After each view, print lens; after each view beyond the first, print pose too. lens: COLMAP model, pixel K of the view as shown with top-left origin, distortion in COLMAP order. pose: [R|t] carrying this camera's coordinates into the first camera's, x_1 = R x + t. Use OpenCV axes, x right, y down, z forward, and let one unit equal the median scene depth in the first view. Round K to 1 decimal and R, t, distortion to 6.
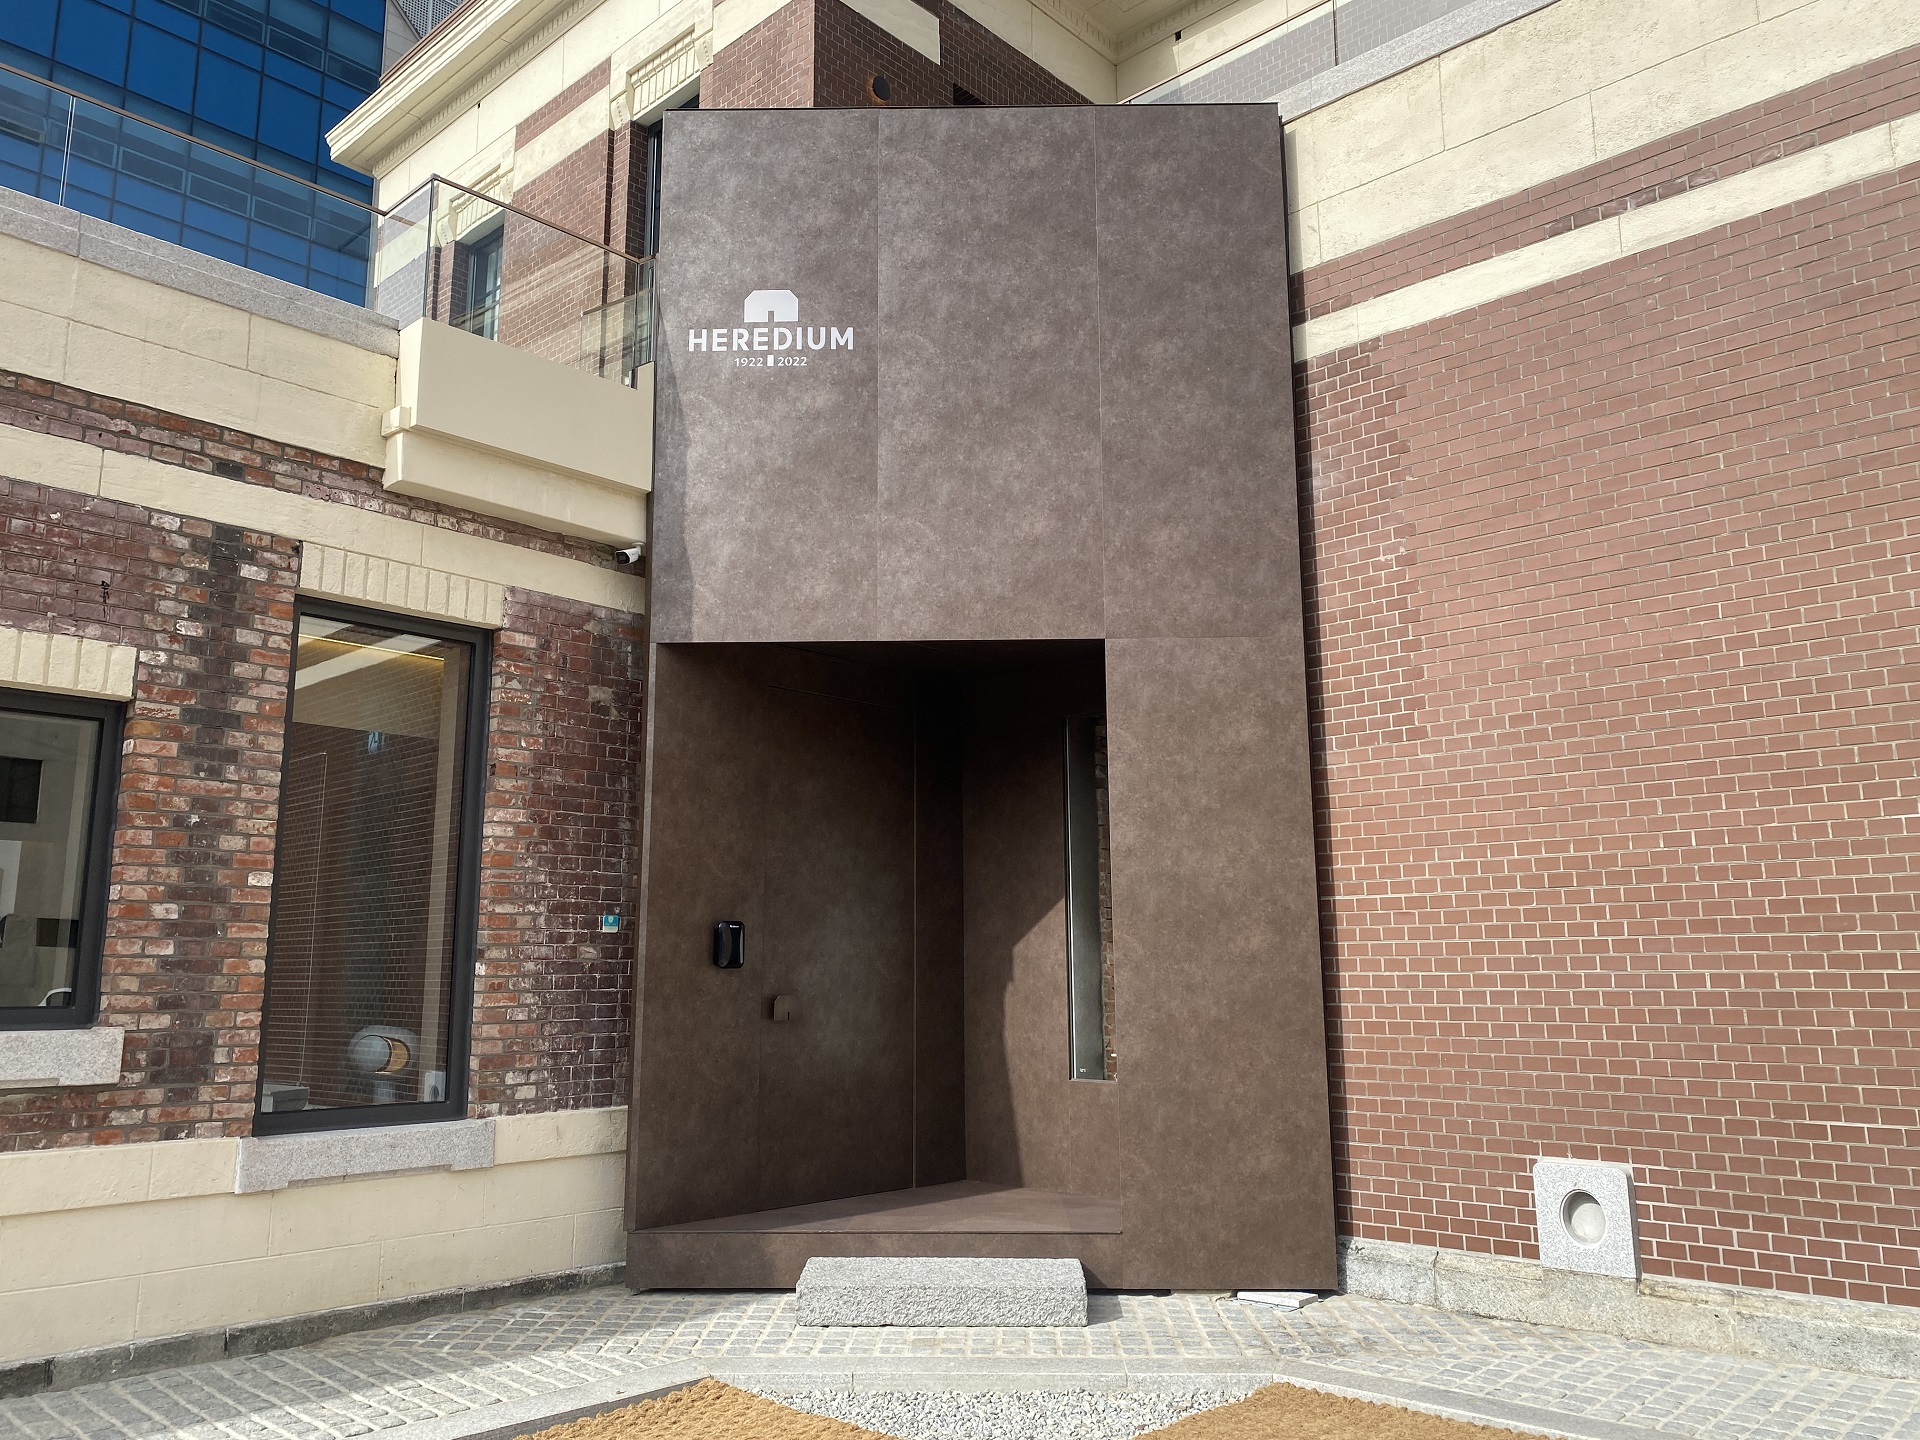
lens RADIAL K [[1437.8, 0, 979.8], [0, 1437.8, 666.9], [0, 0, 1]] dist [0.042917, -0.033497]
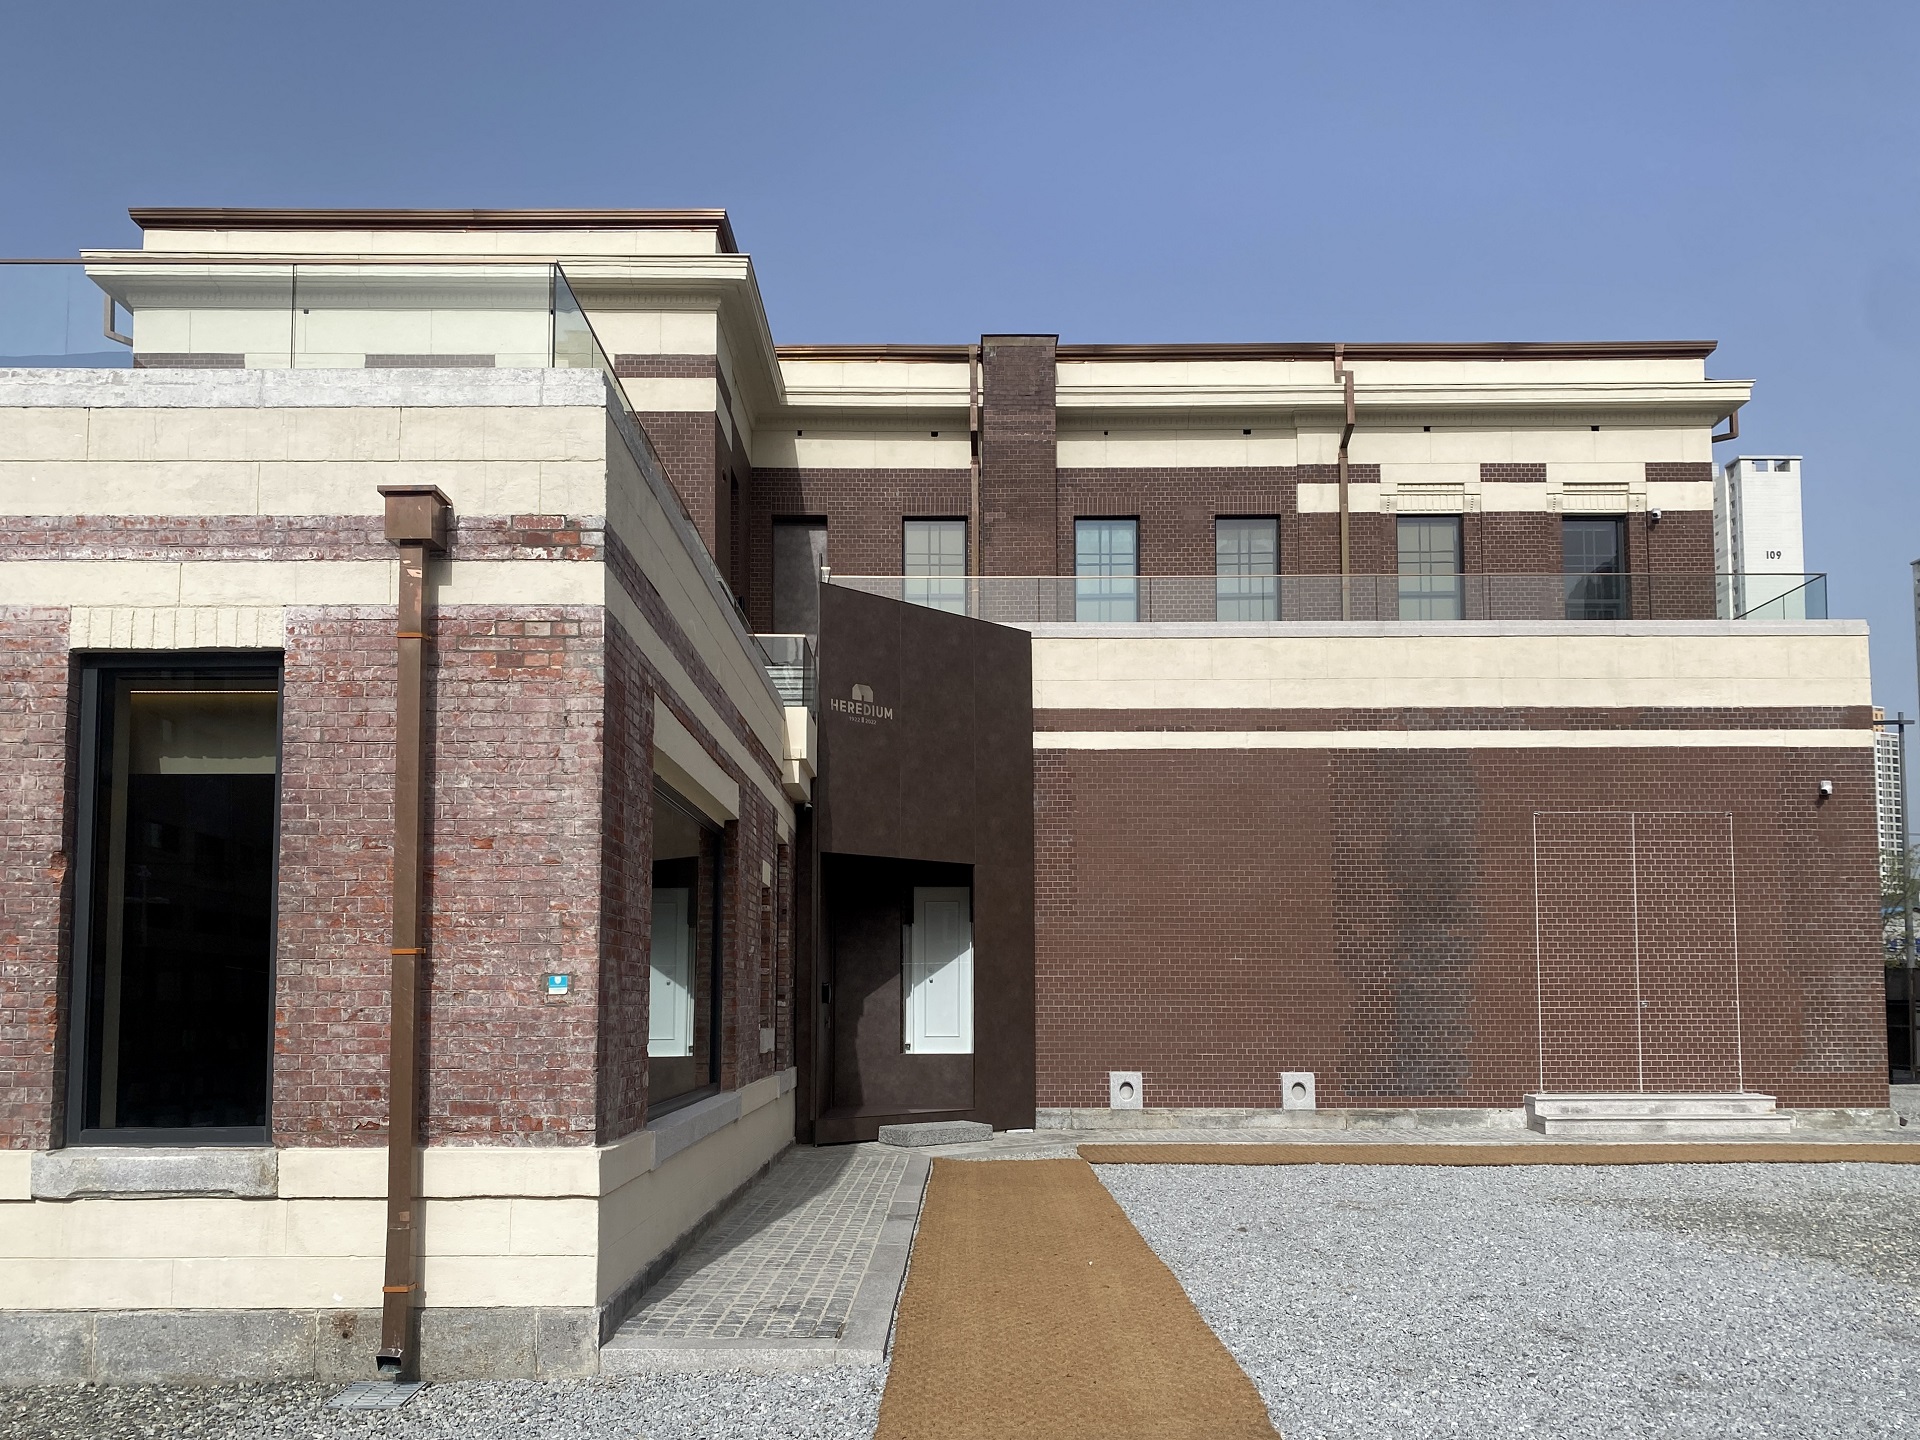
lens RADIAL K [[1437.8, 0, 957.1], [0, 1437.8, 722.2], [0, 0, 1]] dist [0.042917, -0.033497]
pose [[0.730119, 0.133265, 0.670199, -1.716392], [-0.150399, 0.988087, -0.032630, -0.187347], [-0.666564, -0.076974, 0.741463, -0.786327]]
